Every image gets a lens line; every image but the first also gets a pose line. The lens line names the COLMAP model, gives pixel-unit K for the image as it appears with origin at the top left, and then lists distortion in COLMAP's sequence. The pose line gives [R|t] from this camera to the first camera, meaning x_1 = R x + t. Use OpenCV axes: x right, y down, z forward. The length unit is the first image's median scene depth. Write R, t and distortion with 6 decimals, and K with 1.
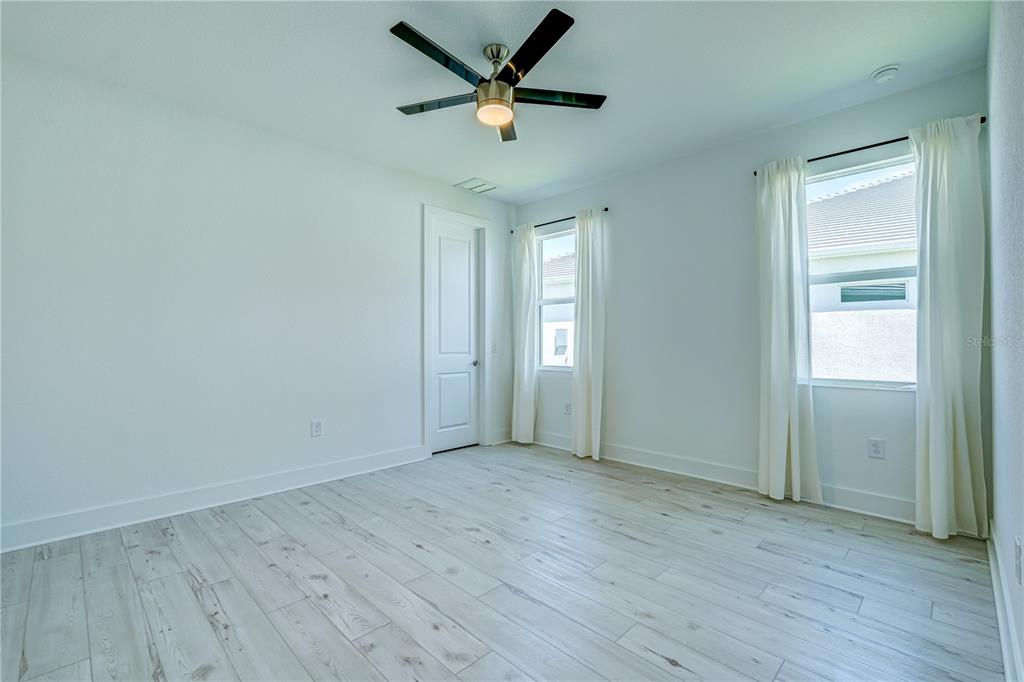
lens RADIAL K [[455.2, 0, 512.7], [0, 455.2, 339.6], [0, 0, 1]] dist [-0.003422, -0.000210]
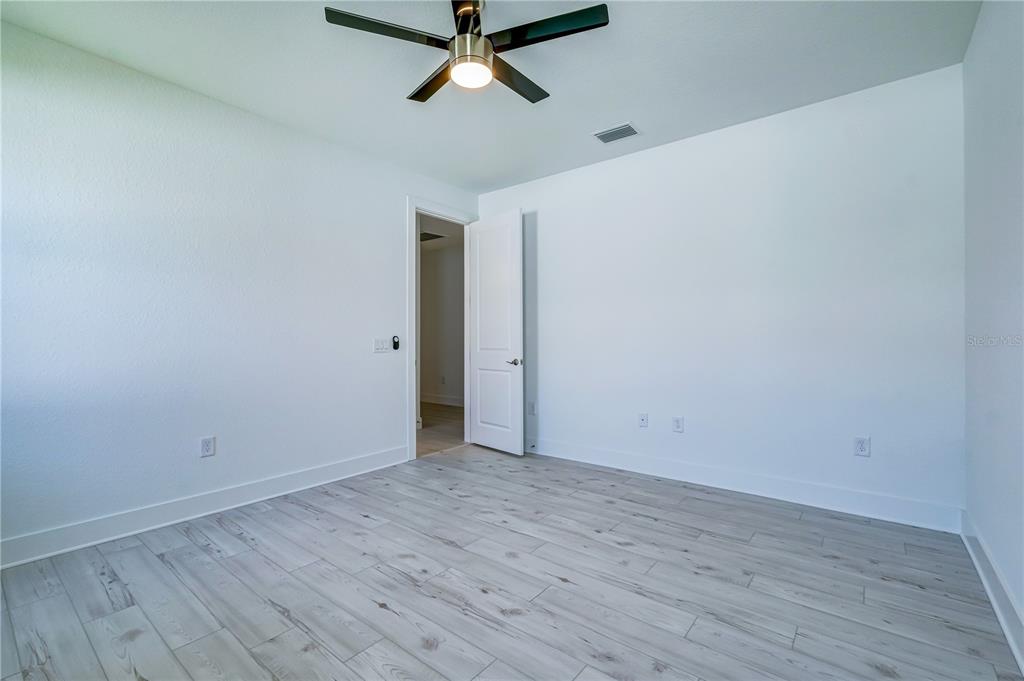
lens RADIAL K [[455.2, 0, 510.9], [0, 455.2, 339.7], [0, 0, 1]] dist [-0.003422, -0.000210]
pose [[-0.994224, 0.003273, -0.107277, -0.018122], [0.003700, 0.999986, -0.003782, 0.012327], [0.107263, -0.004157, -0.994222, 1.861240]]
